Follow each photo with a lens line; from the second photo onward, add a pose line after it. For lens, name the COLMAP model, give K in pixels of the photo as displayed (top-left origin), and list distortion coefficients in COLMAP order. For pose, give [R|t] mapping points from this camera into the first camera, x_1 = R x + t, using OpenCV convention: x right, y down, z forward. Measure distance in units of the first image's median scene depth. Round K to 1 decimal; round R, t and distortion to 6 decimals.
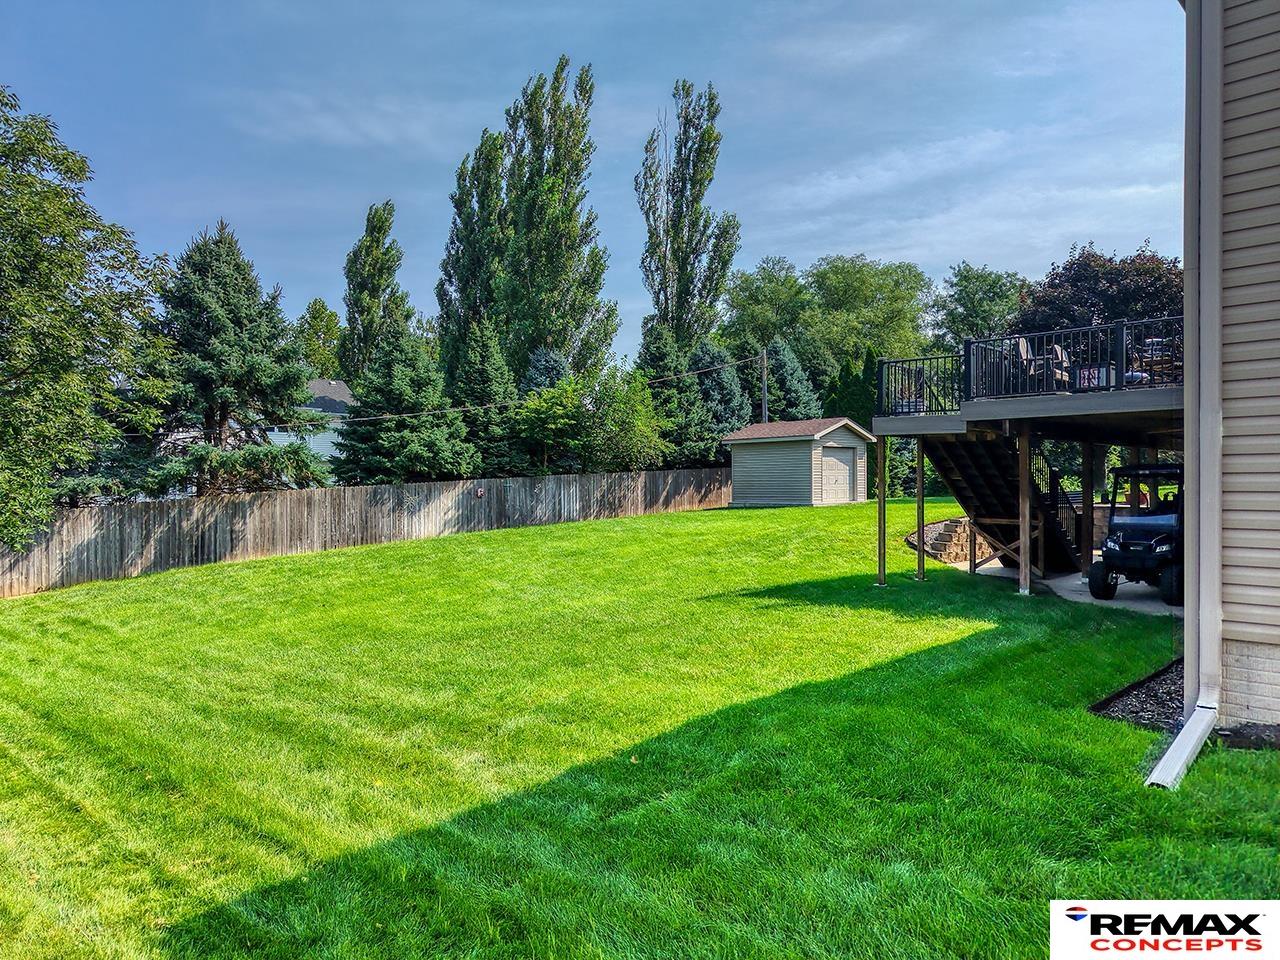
lens RADIAL K [[853.6, 0, 639.9], [0, 853.6, 476.8], [0, 0, 1]] dist [0.009134, -0.009620]
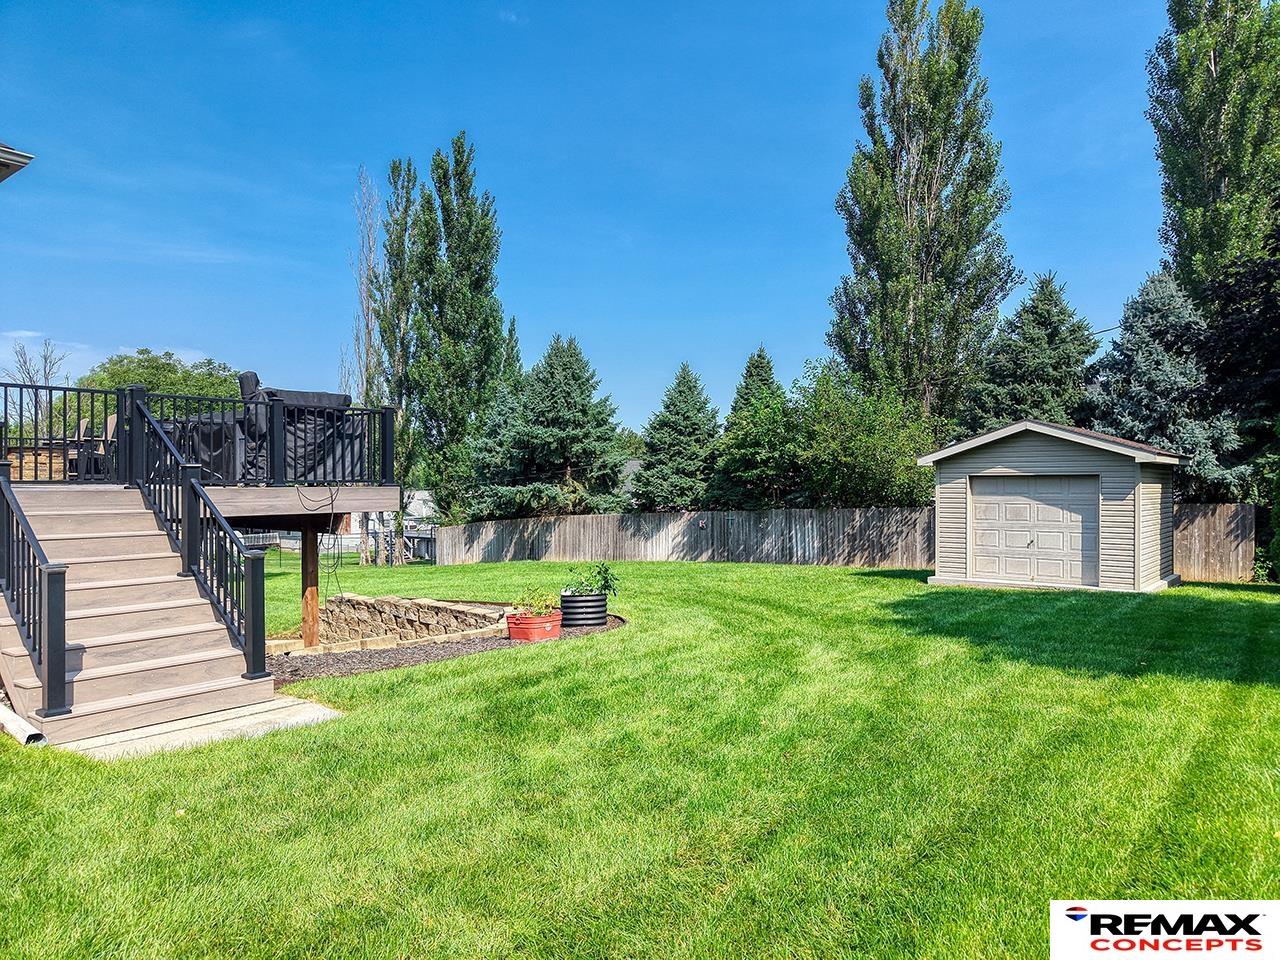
lens RADIAL K [[853.6, 0, 639.9], [0, 853.6, 483.2], [0, 0, 1]] dist [0.009134, -0.009620]
pose [[0.153935, -0.000553, -0.988081, 0.917003], [-0.003652, 0.999993, -0.001129, -0.033873], [0.988074, 0.003782, 0.153932, 0.787642]]
